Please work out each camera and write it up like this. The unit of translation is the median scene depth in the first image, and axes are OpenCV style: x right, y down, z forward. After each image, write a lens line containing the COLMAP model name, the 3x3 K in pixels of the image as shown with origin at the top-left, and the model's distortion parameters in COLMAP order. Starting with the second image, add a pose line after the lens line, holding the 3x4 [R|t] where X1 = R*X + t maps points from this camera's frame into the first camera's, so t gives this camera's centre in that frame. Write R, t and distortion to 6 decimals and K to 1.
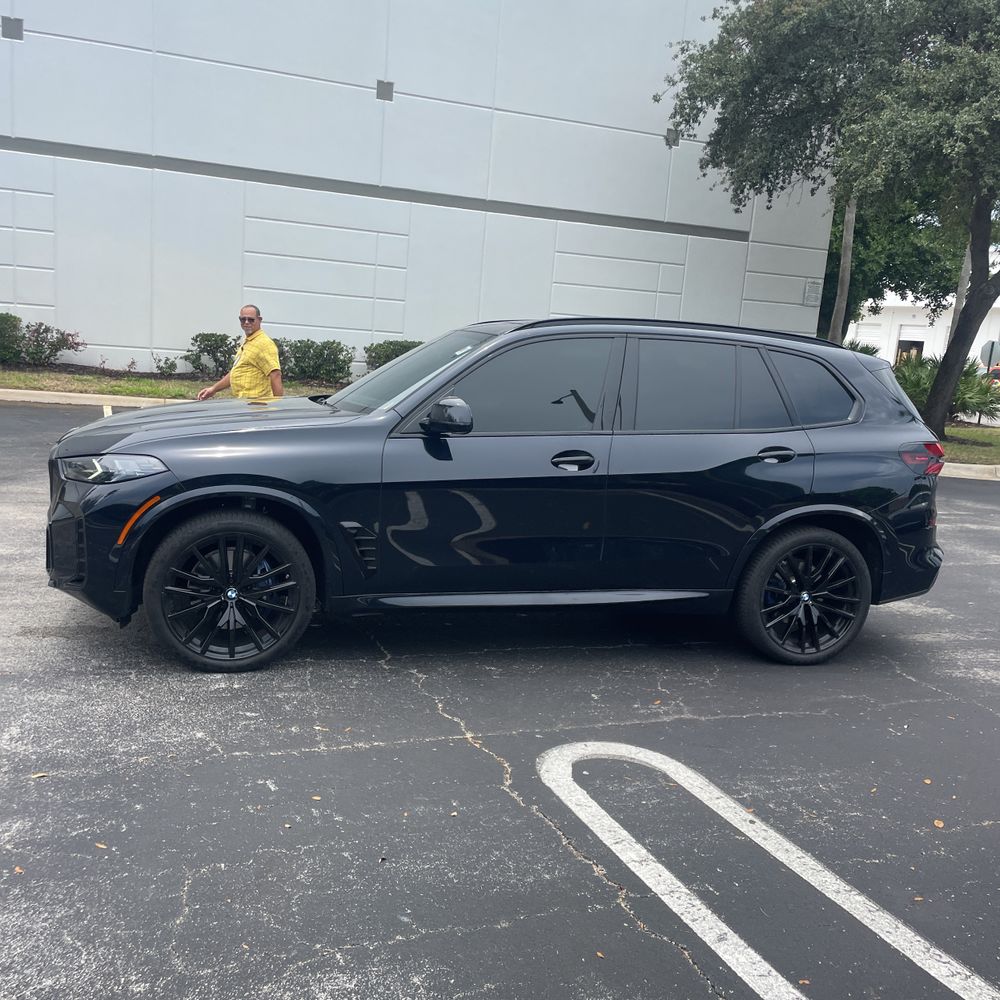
lens RADIAL K [[991.5, 0, 502.9], [0, 991.5, 521.2], [0, 0, 1]] dist [0.091166, -0.150211]
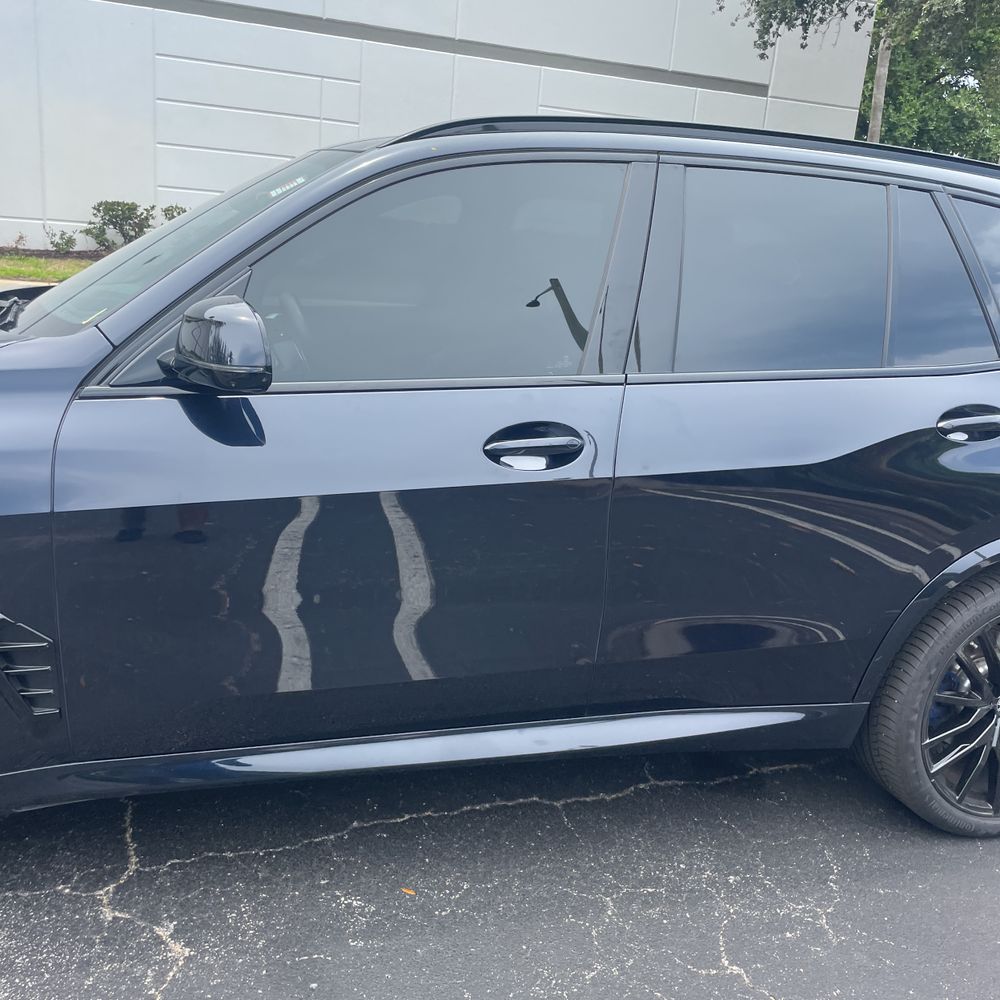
lens RADIAL K [[1001.4, 0, 499.4], [0, 1001.4, 487.6], [0, 0, 1]] dist [0.064230, -0.089563]
pose [[0.999951, 0.003190, 0.009366, 0.014442], [-0.003922, 0.996846, 0.079268, -0.022009], [-0.009083, -0.079301, 0.996809, 0.158450]]
